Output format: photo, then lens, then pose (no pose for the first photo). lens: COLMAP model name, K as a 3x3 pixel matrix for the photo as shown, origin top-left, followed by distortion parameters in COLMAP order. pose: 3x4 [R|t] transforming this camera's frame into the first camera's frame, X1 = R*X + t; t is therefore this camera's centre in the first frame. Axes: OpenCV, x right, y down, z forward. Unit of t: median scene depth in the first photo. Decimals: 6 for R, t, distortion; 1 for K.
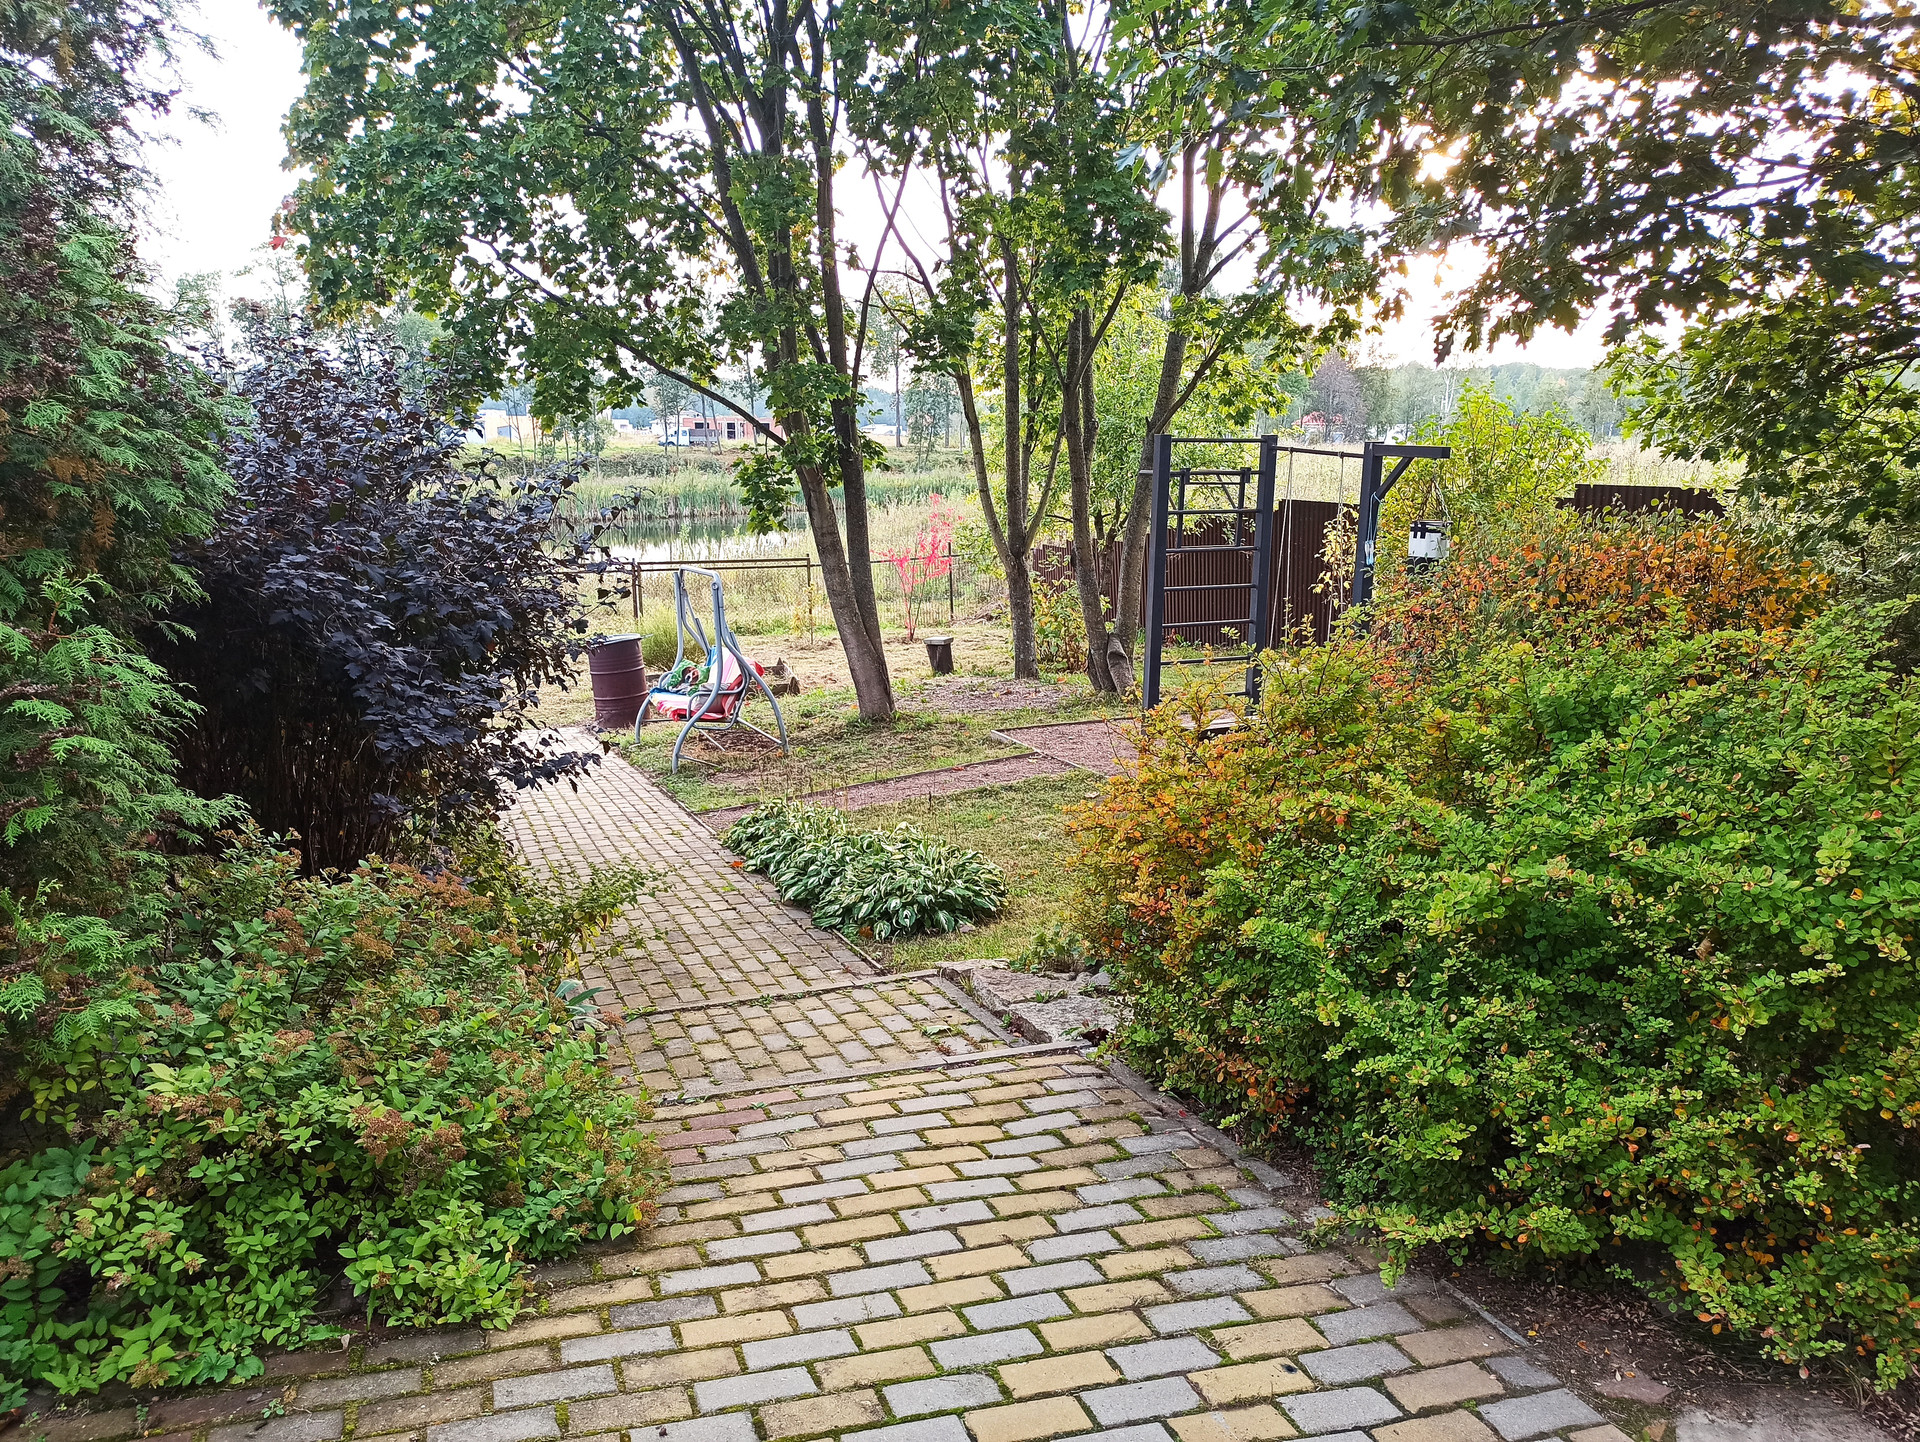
lens RADIAL K [[1432.4, 0, 960.0], [0, 1432.4, 721.0], [0, 0, 1]] dist [0.001581, 0.000118]
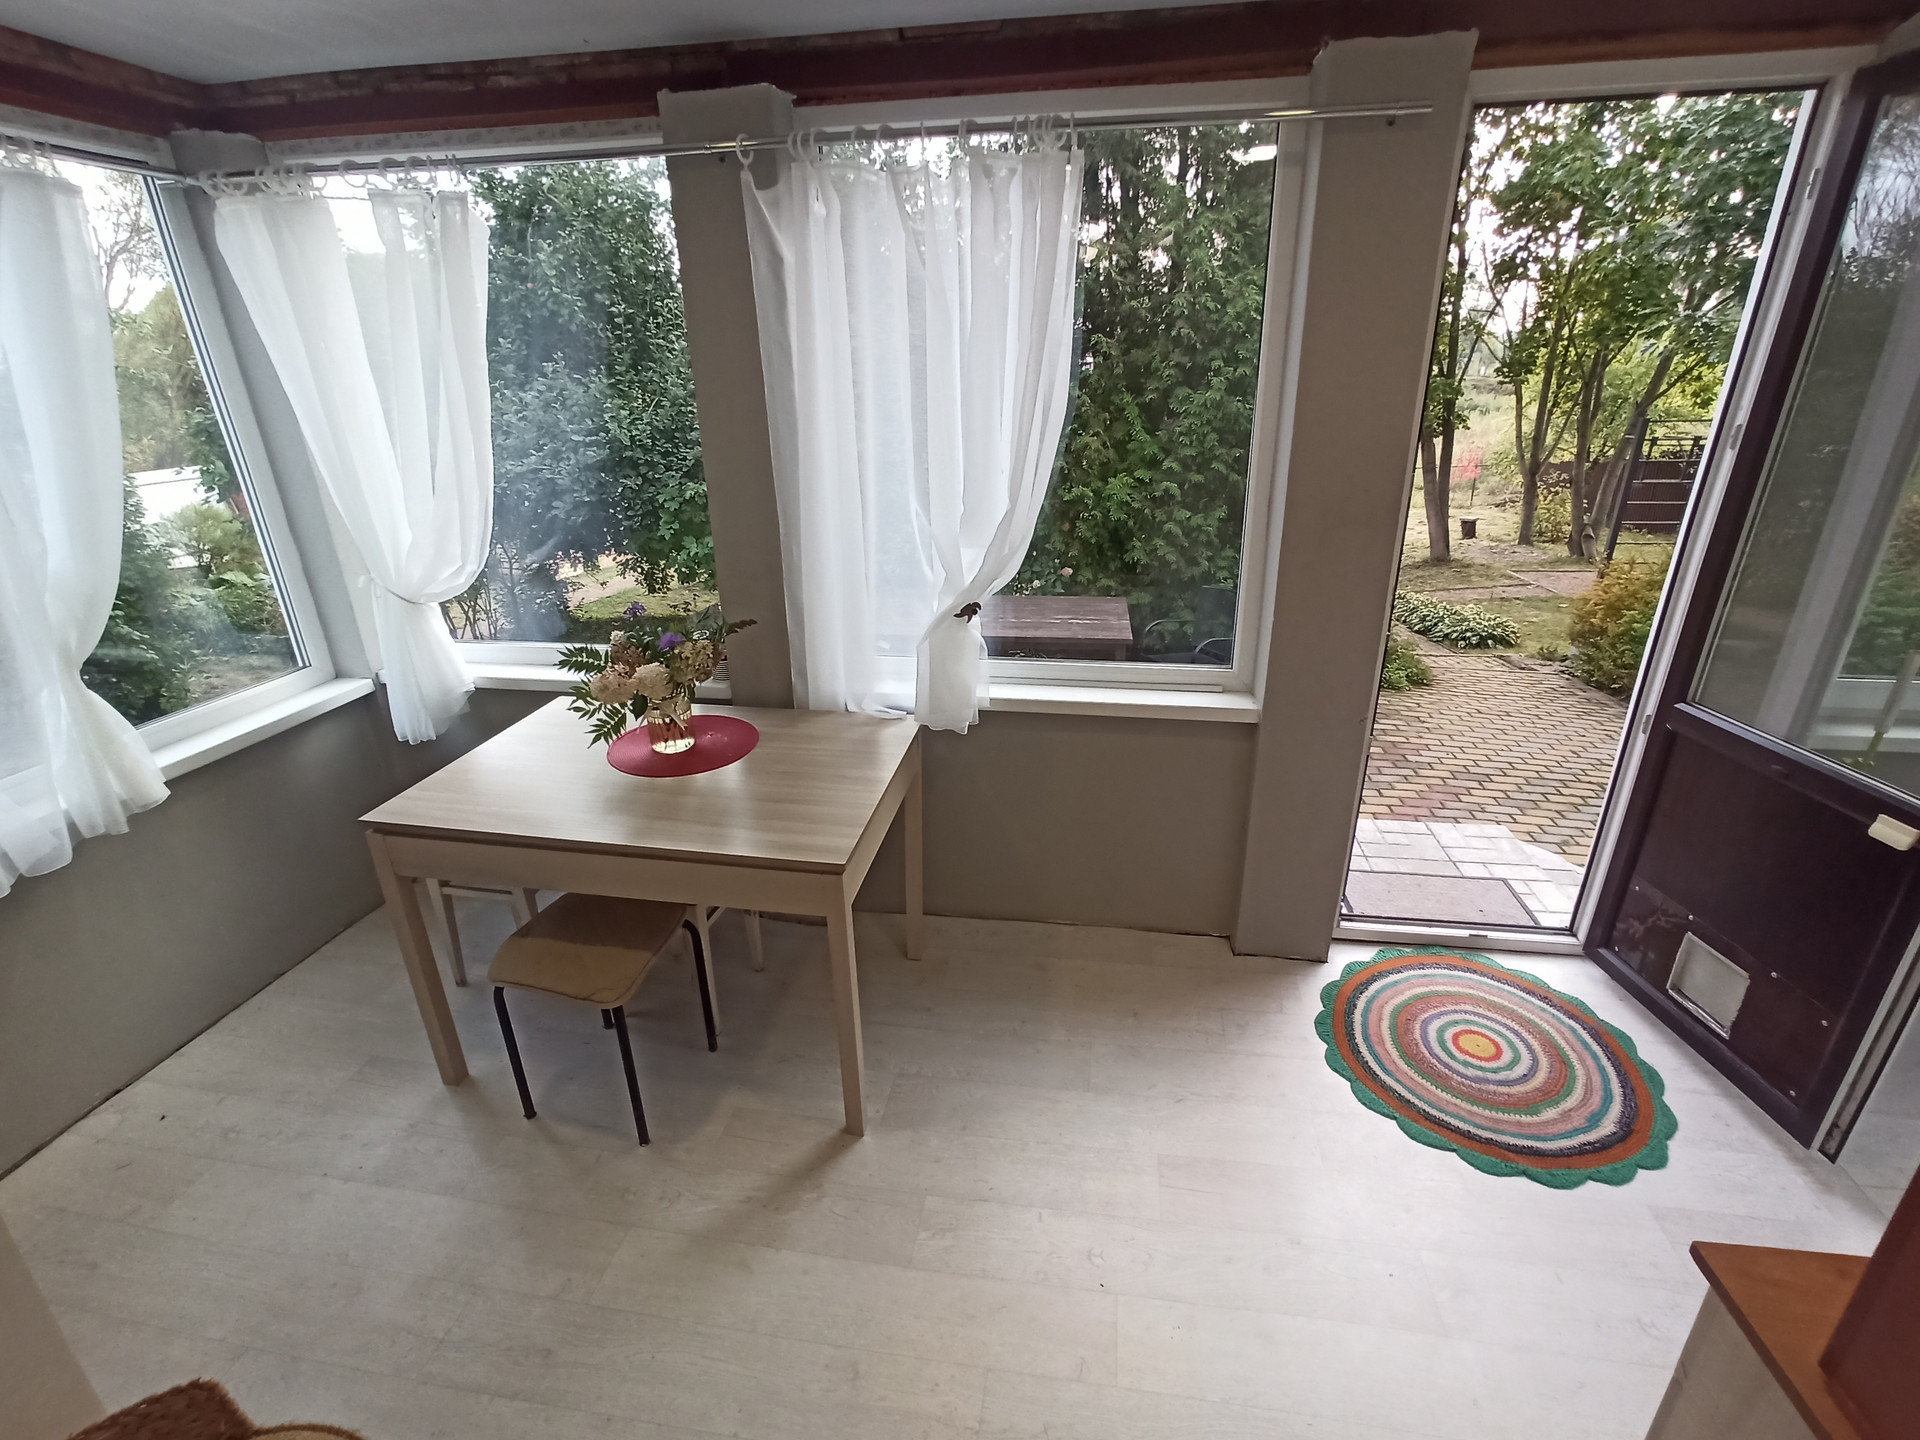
lens RADIAL K [[949.1, 0, 957.7], [0, 949.1, 708.3], [0, 0, 1]] dist [-0.000818, -0.000013]
pose [[0.894676, 0.153414, -0.419546, -0.072079], [-0.082582, 0.979793, 0.182172, 0.015684], [0.439016, -0.128338, 0.889266, -0.476585]]
